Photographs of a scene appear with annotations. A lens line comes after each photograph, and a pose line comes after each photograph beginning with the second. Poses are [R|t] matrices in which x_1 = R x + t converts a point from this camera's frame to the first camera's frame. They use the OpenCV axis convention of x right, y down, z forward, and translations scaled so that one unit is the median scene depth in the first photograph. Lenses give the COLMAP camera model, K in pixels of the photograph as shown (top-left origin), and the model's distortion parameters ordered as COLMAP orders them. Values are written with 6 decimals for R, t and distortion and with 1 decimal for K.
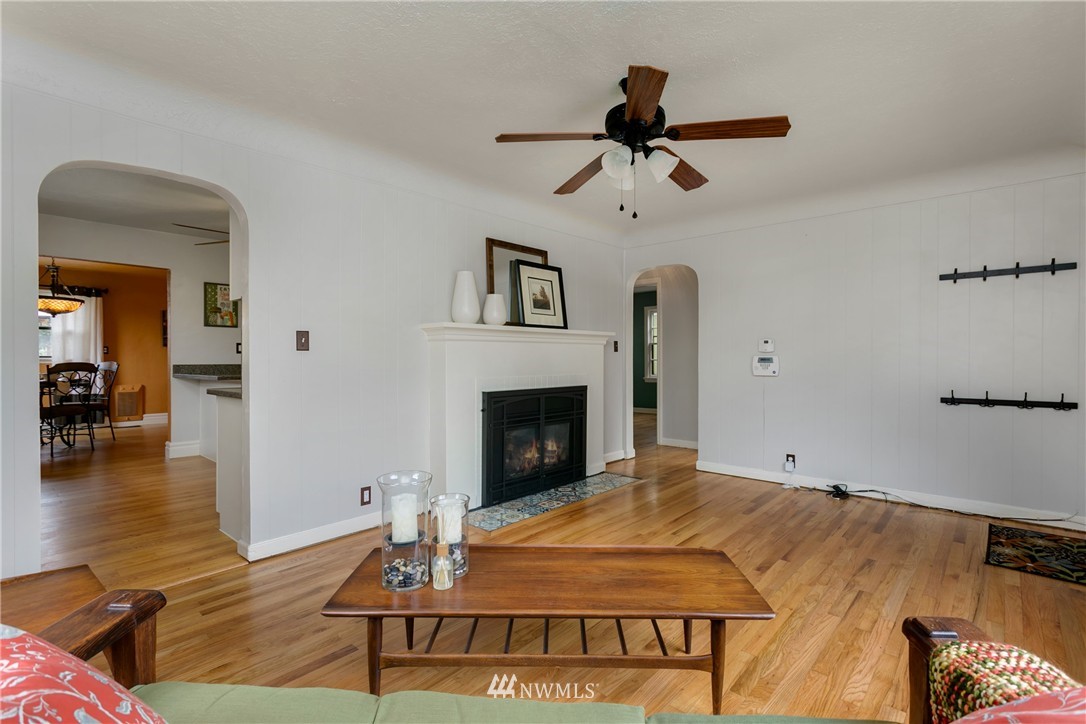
lens RADIAL K [[513.5, 0, 546.9], [0, 513.5, 357.8], [0, 0, 1]] dist [0.000292, 0.002220]
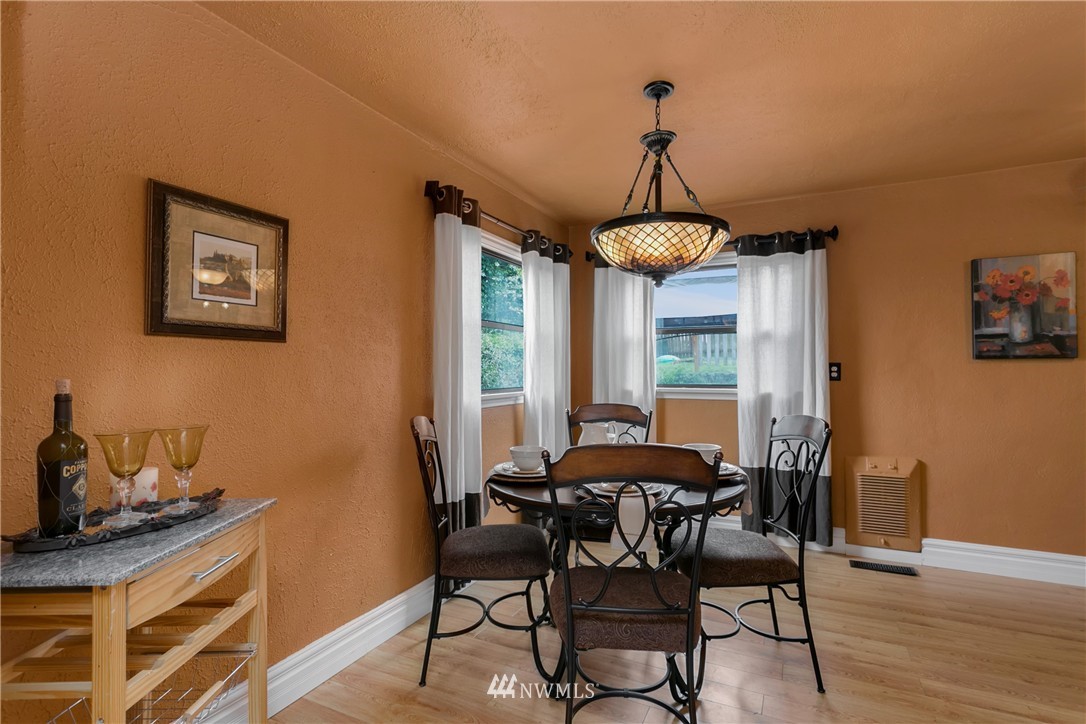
lens RADIAL K [[513.5, 0, 547.9], [0, 513.5, 368.4], [0, 0, 1]] dist [0.000292, 0.002220]
pose [[0.262582, -0.005362, -0.964895, -0.656590], [0.010123, 0.999945, -0.002802, -0.024374], [0.964857, -0.009032, 0.262621, 0.848891]]
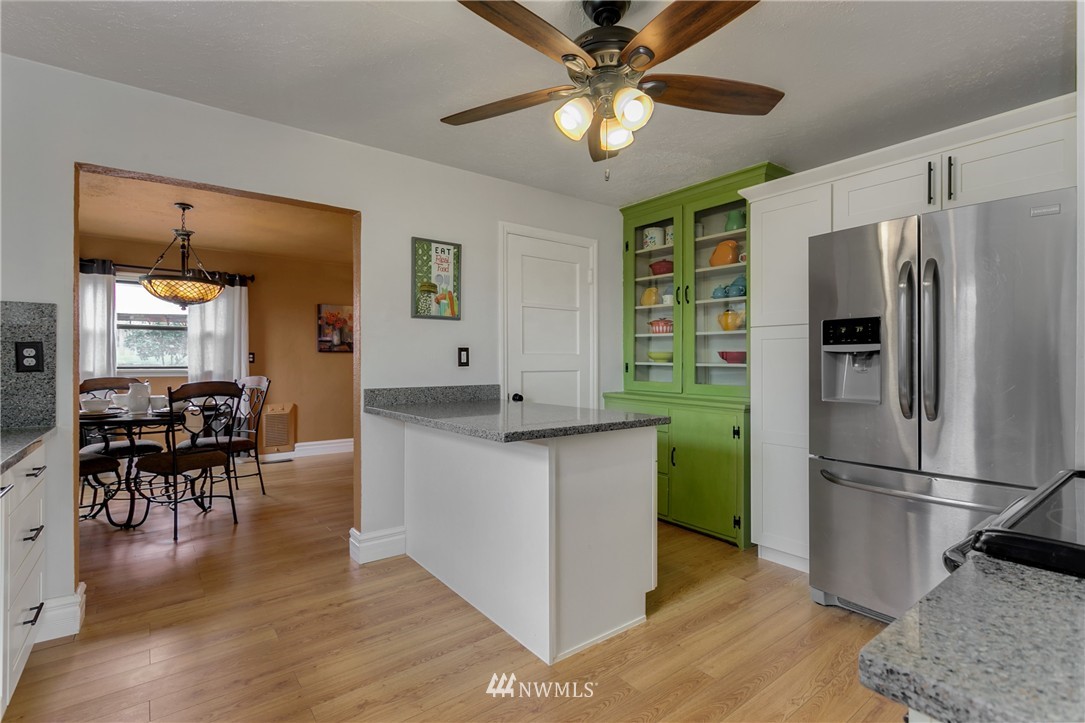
lens RADIAL K [[513.0, 0, 540.5], [0, 513.0, 355.5], [0, 0, 1]] dist [0.000292, 0.002220]
pose [[0.981907, -0.003646, -0.189329, -0.396513], [0.002350, 0.999972, -0.007070, -0.015447], [0.189350, 0.006497, 0.981888, 0.452314]]
